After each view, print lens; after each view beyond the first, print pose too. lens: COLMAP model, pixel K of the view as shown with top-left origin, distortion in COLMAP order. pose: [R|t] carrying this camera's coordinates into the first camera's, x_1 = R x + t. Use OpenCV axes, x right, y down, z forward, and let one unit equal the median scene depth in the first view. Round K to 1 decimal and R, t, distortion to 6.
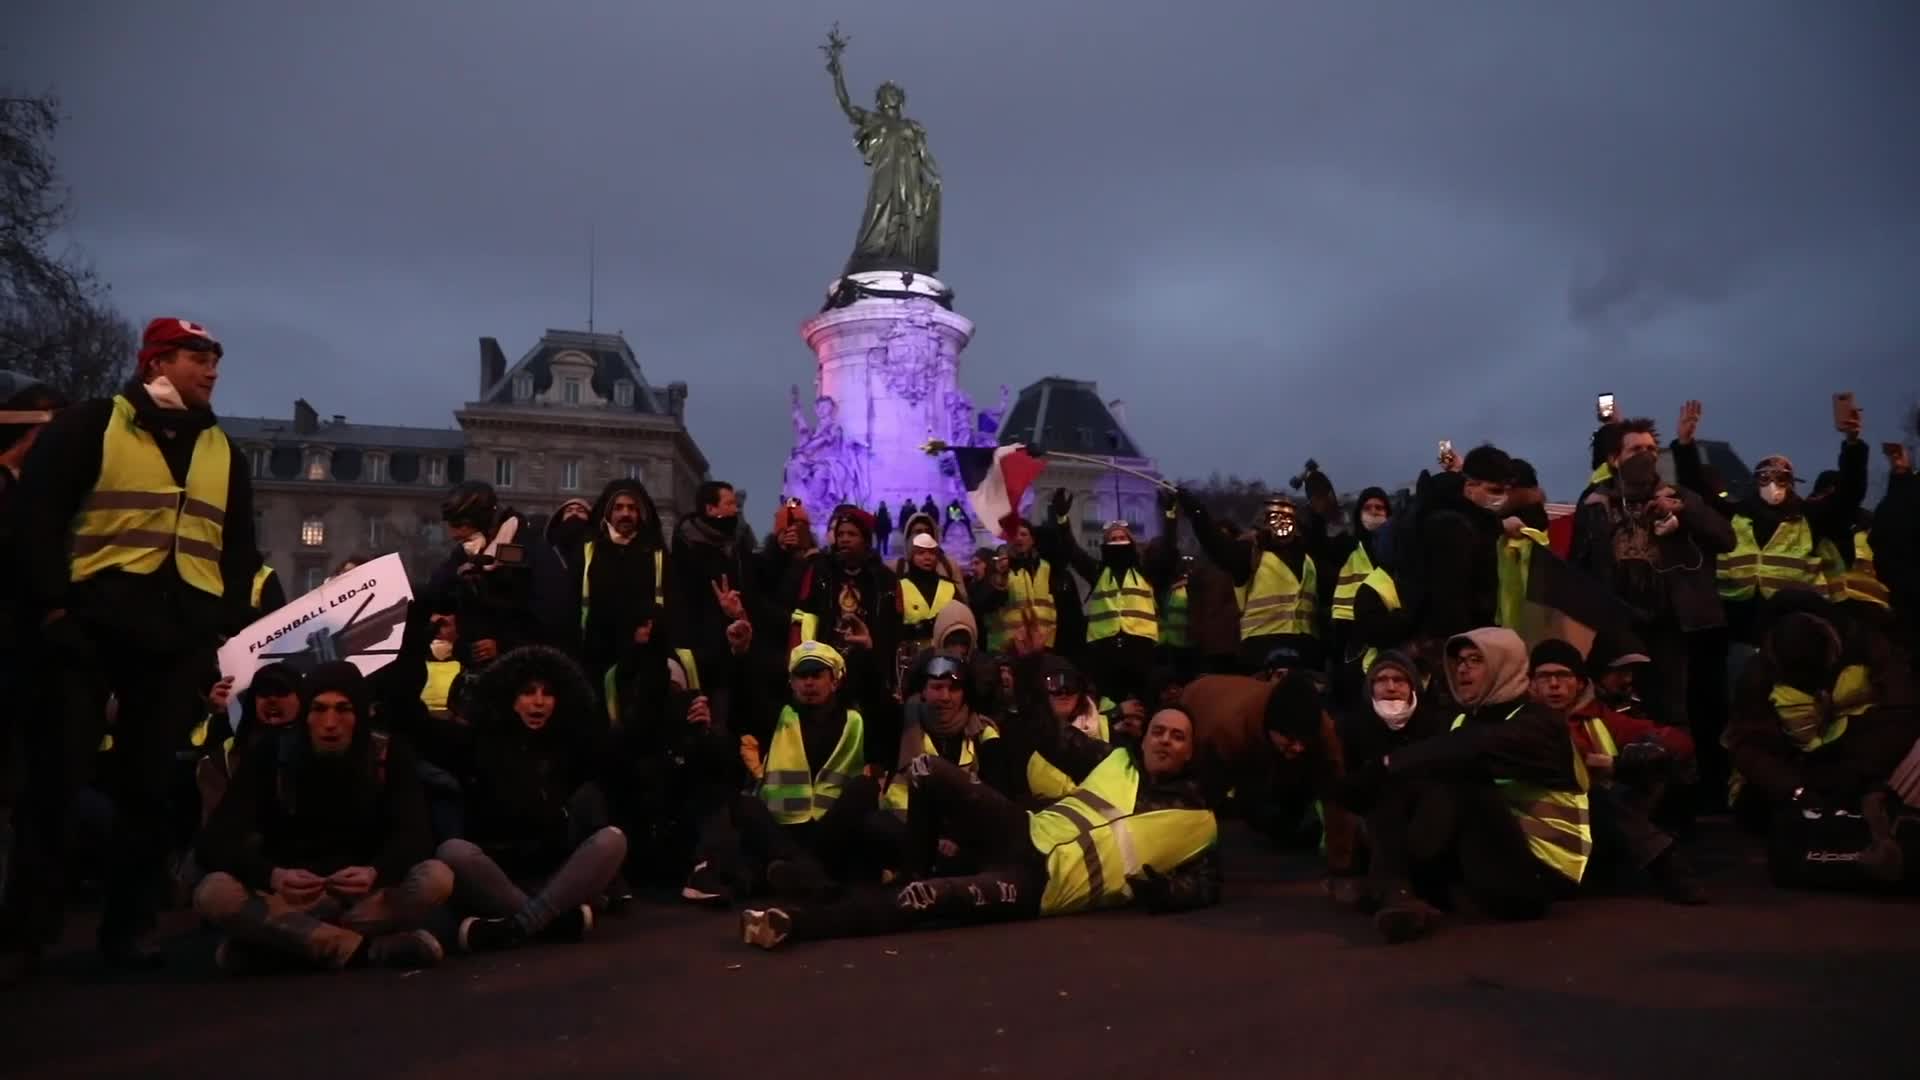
lens RADIAL K [[1408.9, 0, 968.4], [0, 1408.9, 543.0], [0, 0, 1]] dist [-0.103416, 0.101406]
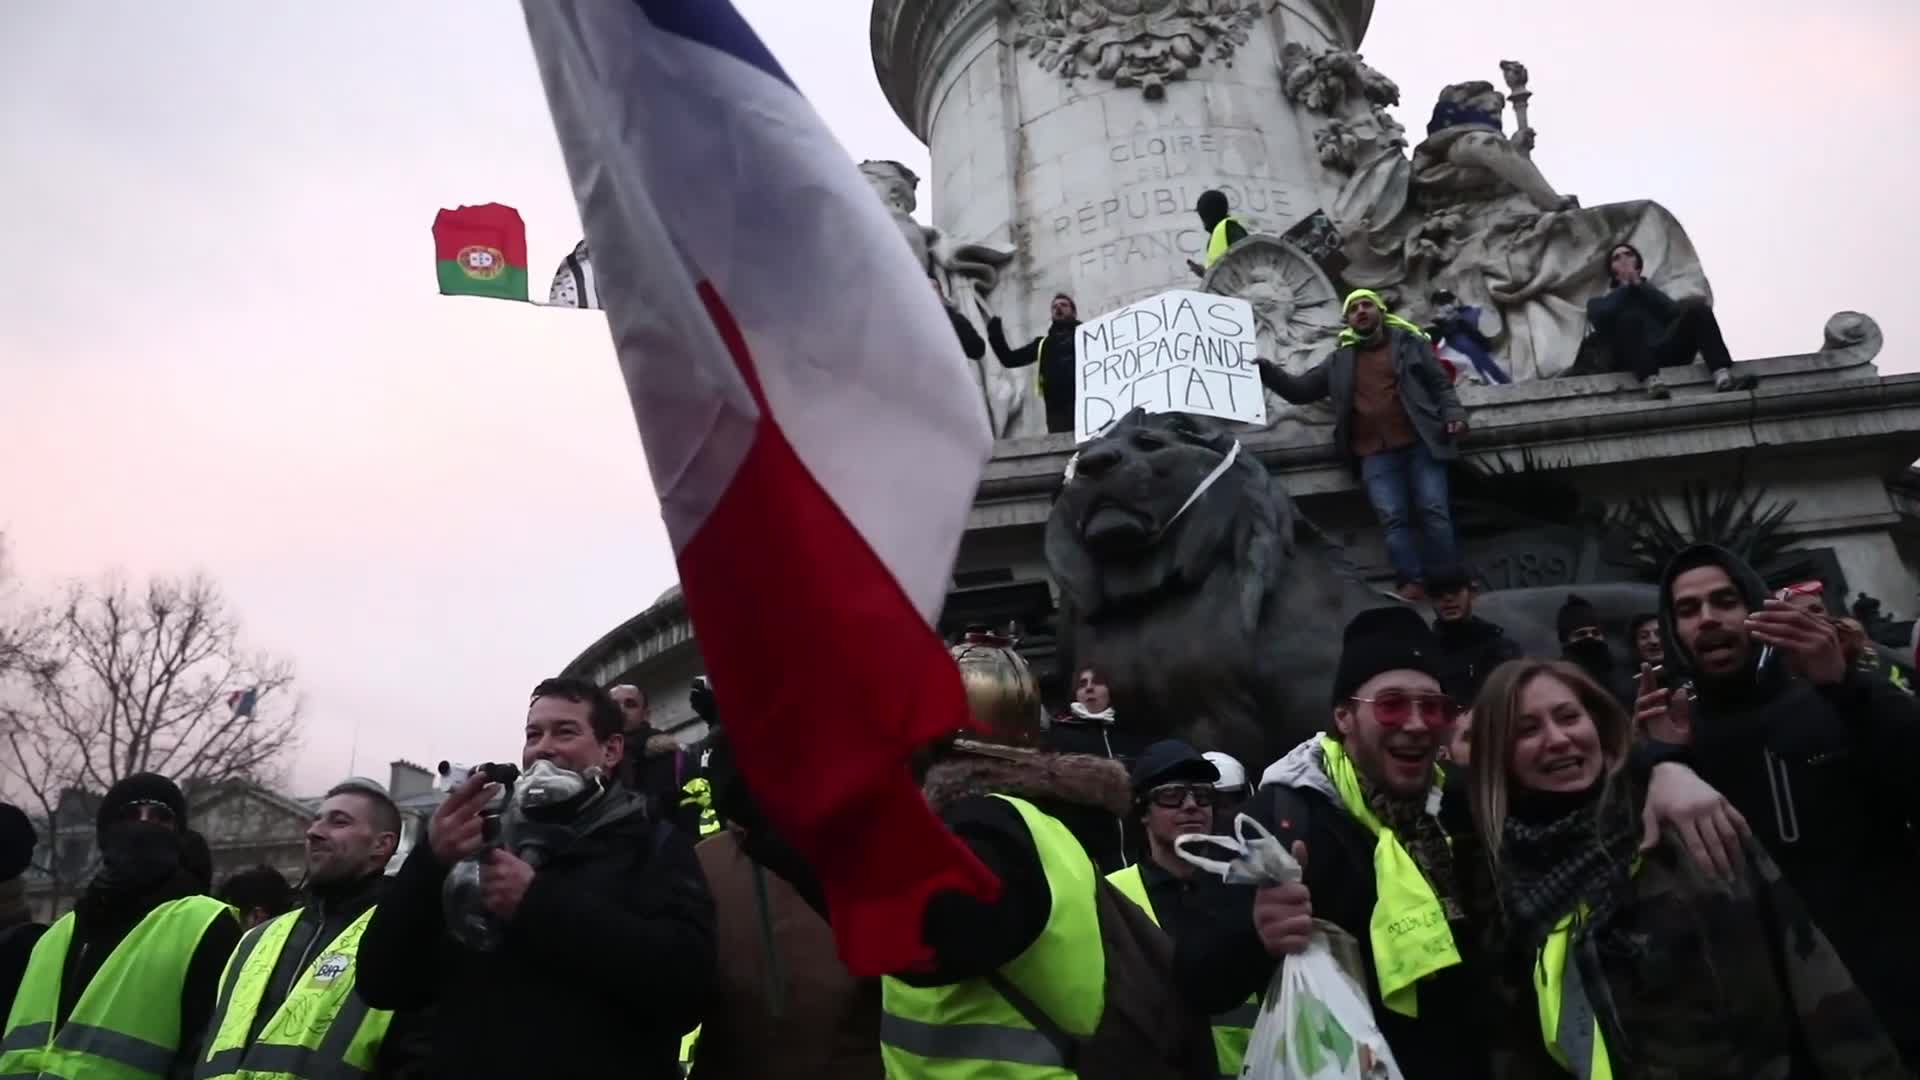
lens RADIAL K [[1309.1, 0, 953.8], [0, 1309.1, 537.3], [0, 0, 1]] dist [-0.101236, 0.069463]
pose [[0.866258, -0.237452, -0.439561, 0.020014], [0.105009, 0.946715, -0.304474, 0.063602], [0.488437, 0.217595, 0.845034, 0.760072]]
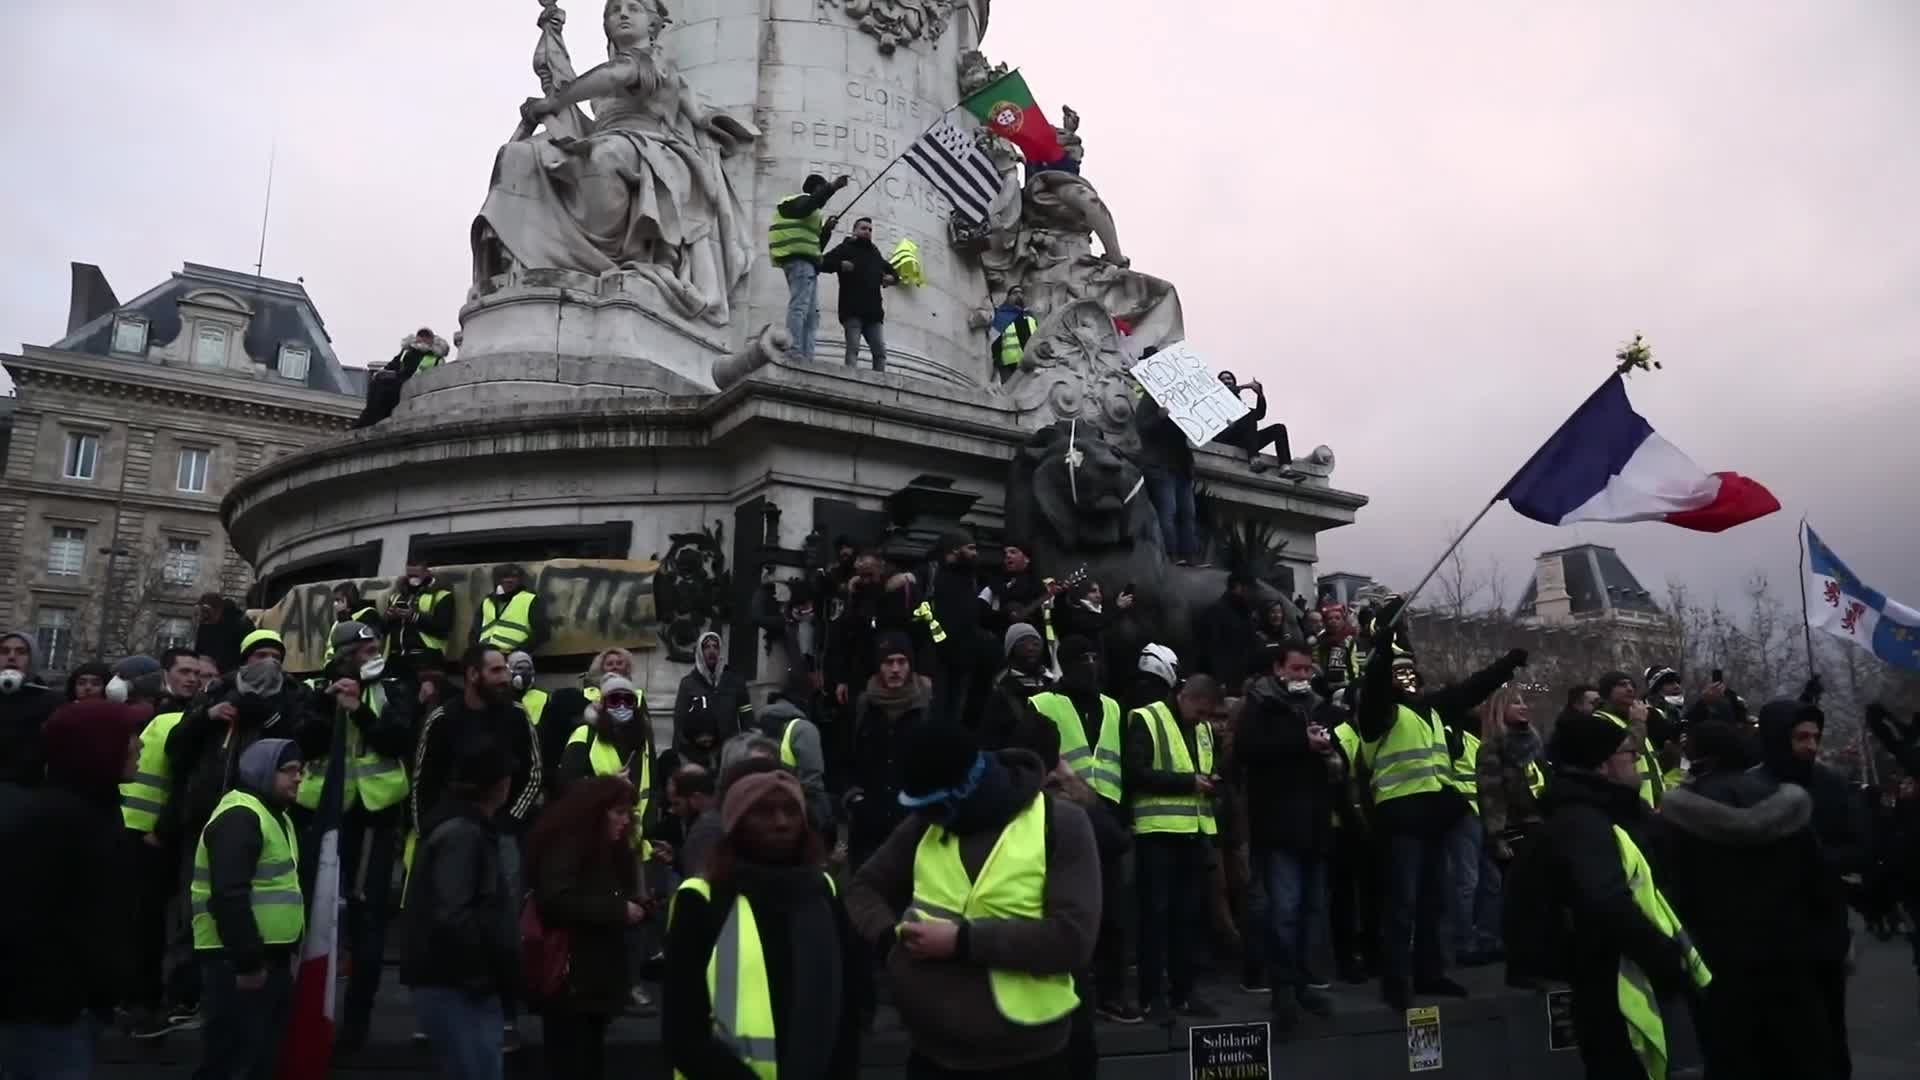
lens RADIAL K [[1309.1, 0, 953.8], [0, 1309.1, 537.3], [0, 0, 1]] dist [-0.101236, 0.069463]
pose [[0.982824, 0.050221, 0.177583, -0.073296], [-0.033322, 0.994737, -0.096896, 0.055479], [-0.181515, 0.089314, 0.979324, 0.672160]]
